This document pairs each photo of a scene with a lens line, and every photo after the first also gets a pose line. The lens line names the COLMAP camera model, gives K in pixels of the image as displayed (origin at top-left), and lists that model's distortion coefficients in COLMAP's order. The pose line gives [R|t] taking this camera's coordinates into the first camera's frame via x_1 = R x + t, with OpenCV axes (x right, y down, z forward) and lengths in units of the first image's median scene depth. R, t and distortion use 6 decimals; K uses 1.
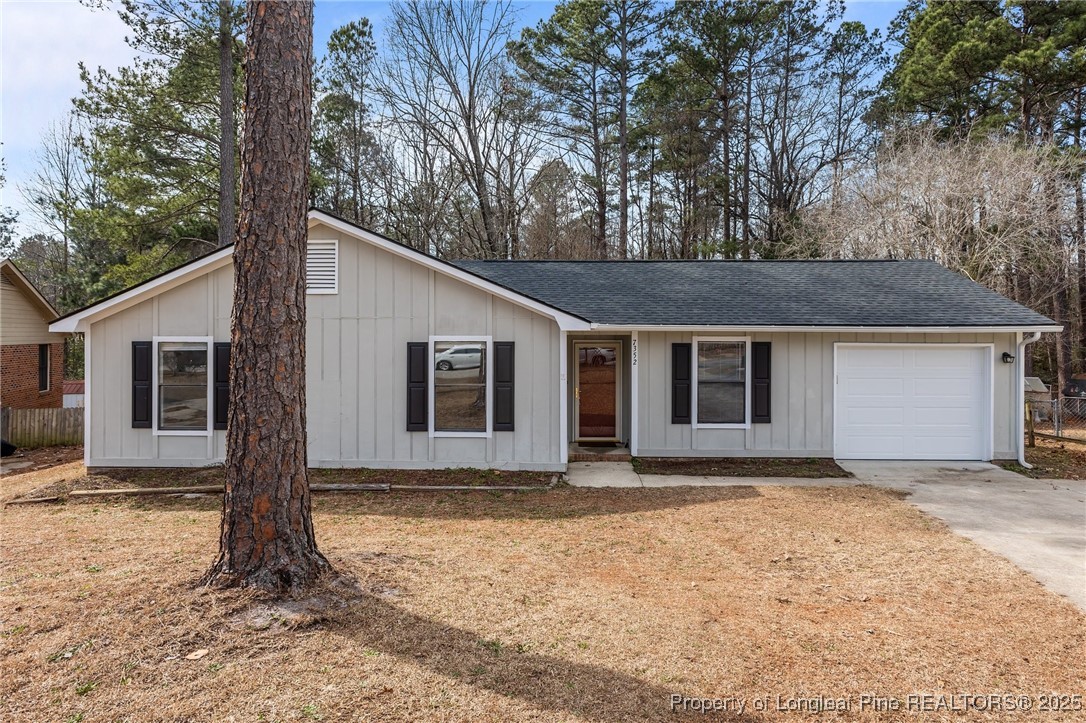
lens RADIAL K [[633.3, 0, 543.0], [0, 633.3, 339.3], [0, 0, 1]] dist [-0.009424, -0.002797]
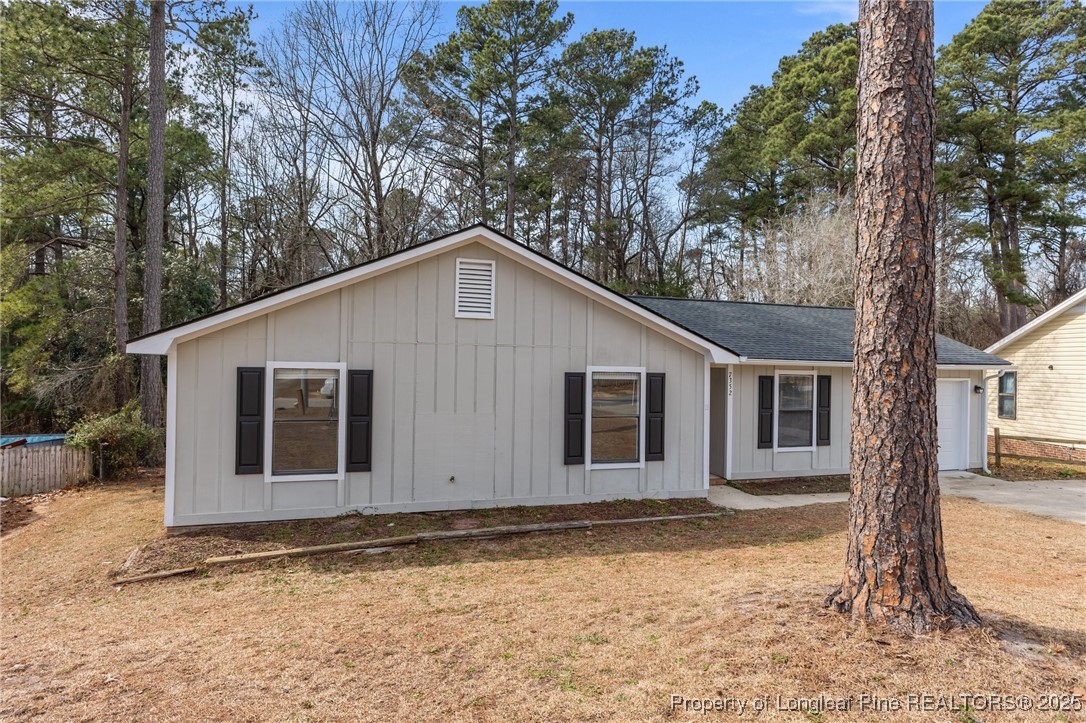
lens RADIAL K [[613.4, 0, 539.6], [0, 613.4, 364.0], [0, 0, 1]] dist [-0.017584, -0.000565]
pose [[0.940368, 0.015953, 0.339785, -0.558929], [-0.013068, 0.999857, -0.010777, 0.002521], [-0.339909, 0.005694, 0.940441, 0.132884]]
